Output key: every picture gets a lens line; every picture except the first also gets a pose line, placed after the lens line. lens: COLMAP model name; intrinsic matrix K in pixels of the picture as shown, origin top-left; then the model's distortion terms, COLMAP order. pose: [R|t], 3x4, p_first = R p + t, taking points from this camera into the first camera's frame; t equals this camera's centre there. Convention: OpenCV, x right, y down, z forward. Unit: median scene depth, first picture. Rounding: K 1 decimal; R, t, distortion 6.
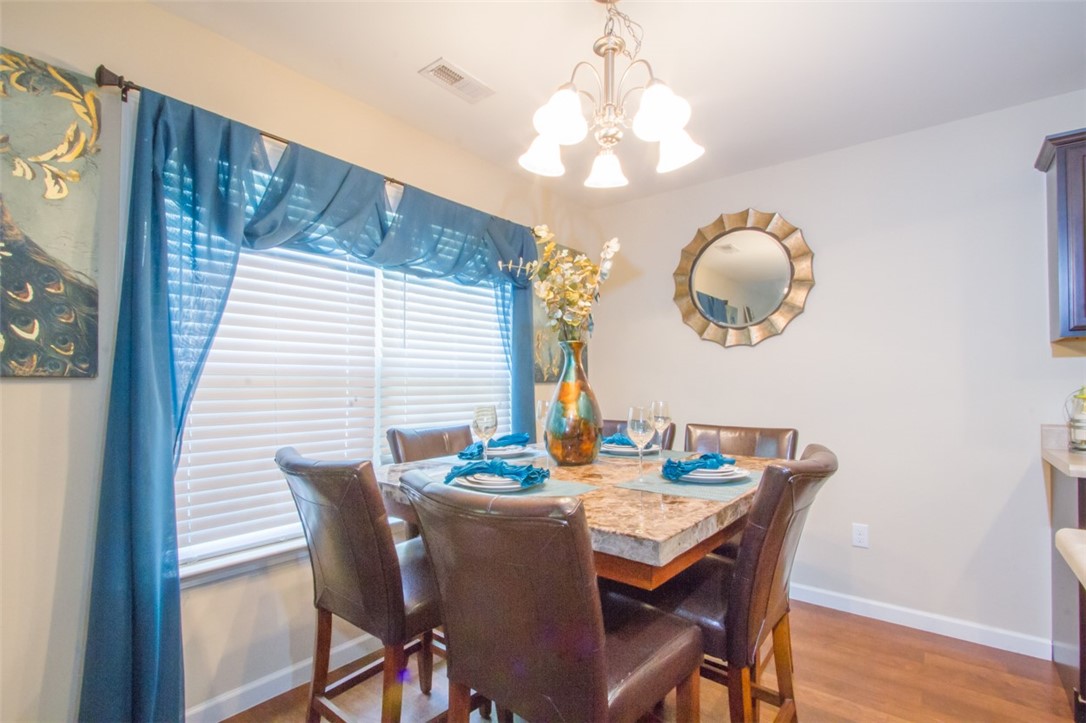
lens RADIAL K [[499.6, 0, 537.8], [0, 499.6, 368.9], [0, 0, 1]] dist [-0.022238, 0.000715]
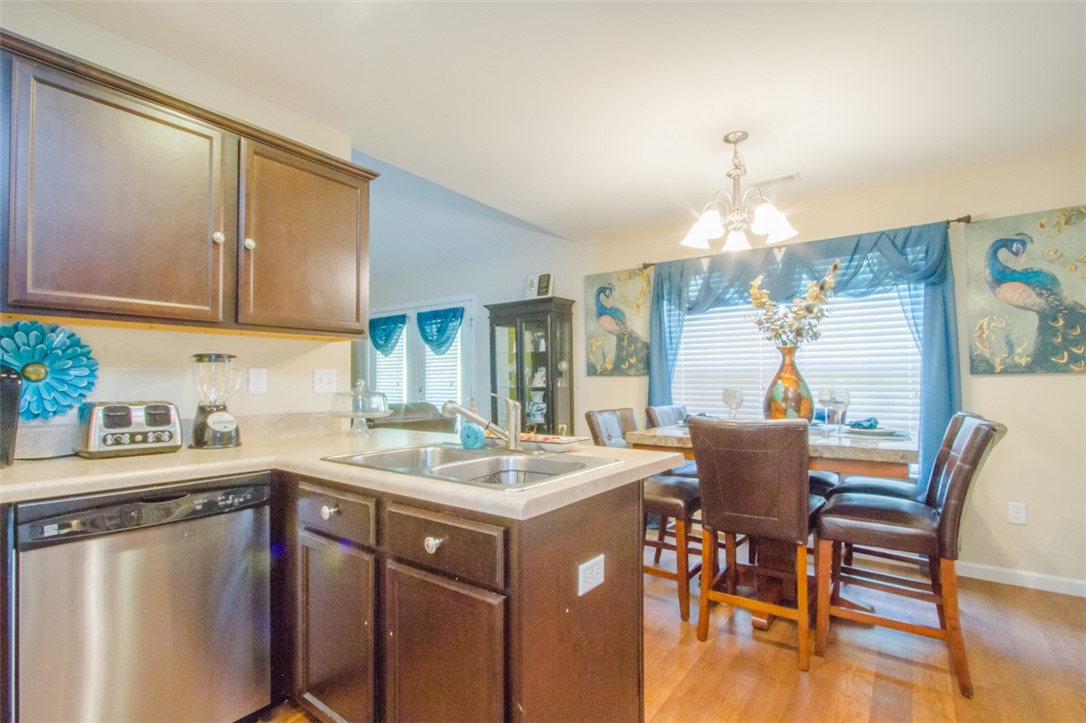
lens RADIAL K [[499.6, 0, 537.8], [0, 499.6, 368.9], [0, 0, 1]] dist [-0.022238, 0.000715]
pose [[0.023511, -0.026416, -0.999375, 1.676365], [0.026907, 0.999305, -0.025782, 0.034629], [0.999361, -0.026284, 0.024205, 0.277765]]
